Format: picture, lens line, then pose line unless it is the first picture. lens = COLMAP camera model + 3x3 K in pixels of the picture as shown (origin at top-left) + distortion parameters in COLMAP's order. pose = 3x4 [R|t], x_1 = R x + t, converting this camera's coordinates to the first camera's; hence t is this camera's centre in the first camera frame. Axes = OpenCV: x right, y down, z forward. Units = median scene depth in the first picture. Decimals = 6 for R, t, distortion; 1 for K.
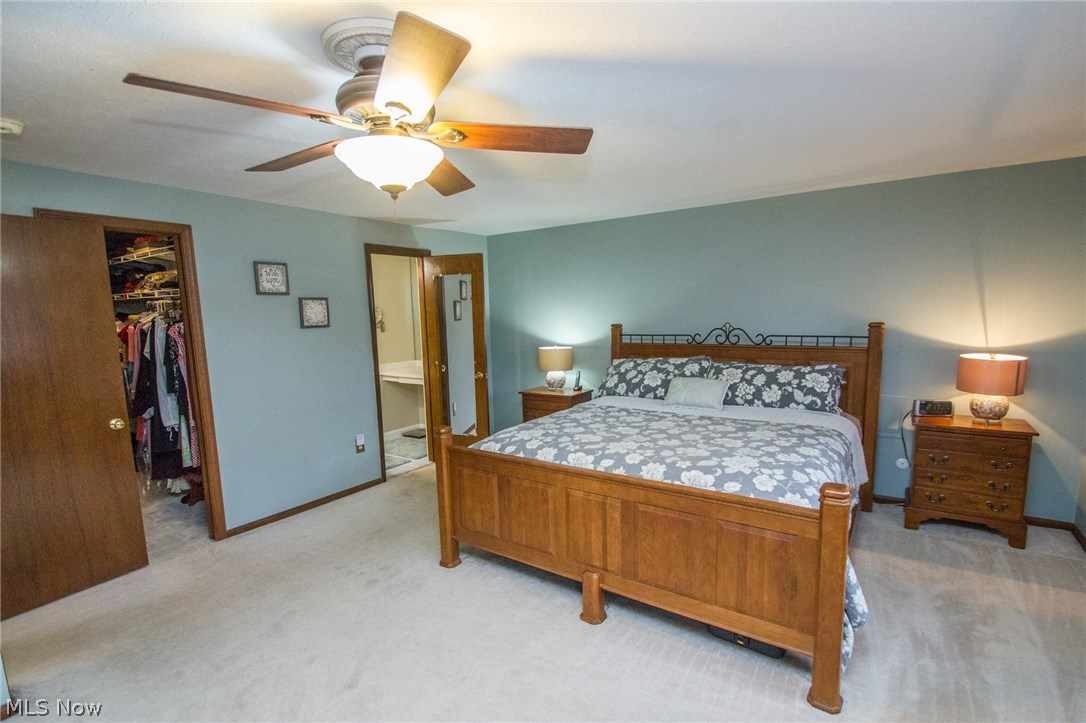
lens RADIAL K [[517.9, 0, 550.8], [0, 517.9, 379.9], [0, 0, 1]] dist [0.024913, -0.028631]
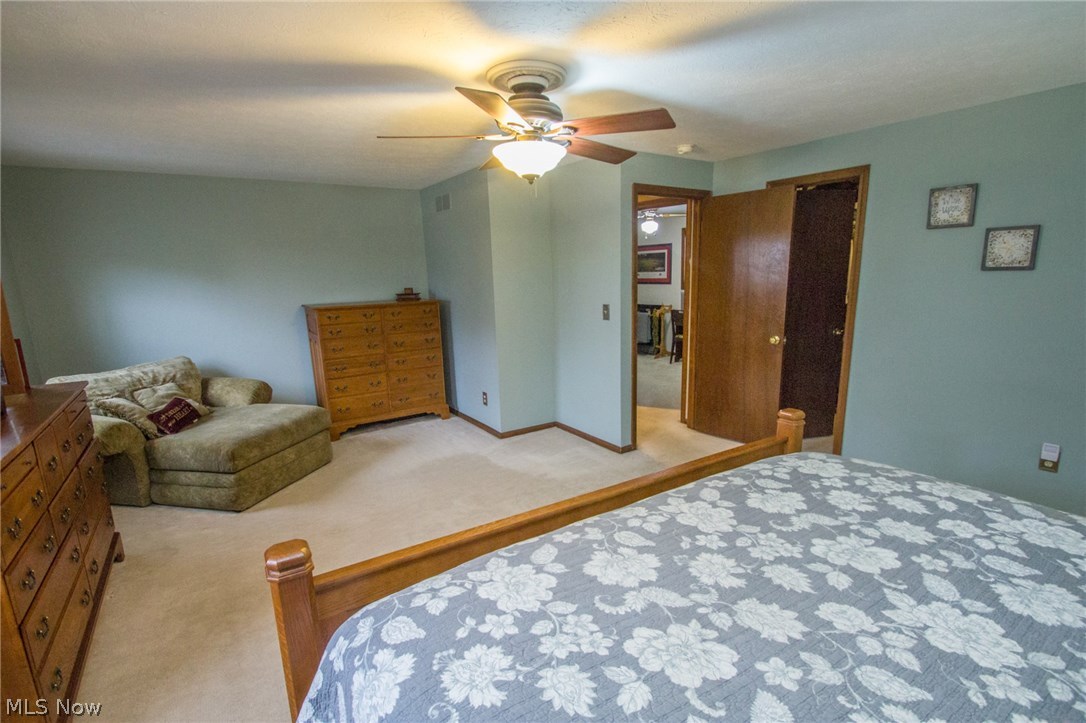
lens RADIAL K [[517.9, 0, 550.8], [0, 517.9, 379.9], [0, 0, 1]] dist [0.024913, -0.028631]
pose [[-0.388950, 0.219338, -0.894767, 0.501961], [-0.081525, 0.959239, 0.270581, -0.108281], [0.917644, 0.178188, -0.355215, 0.788351]]
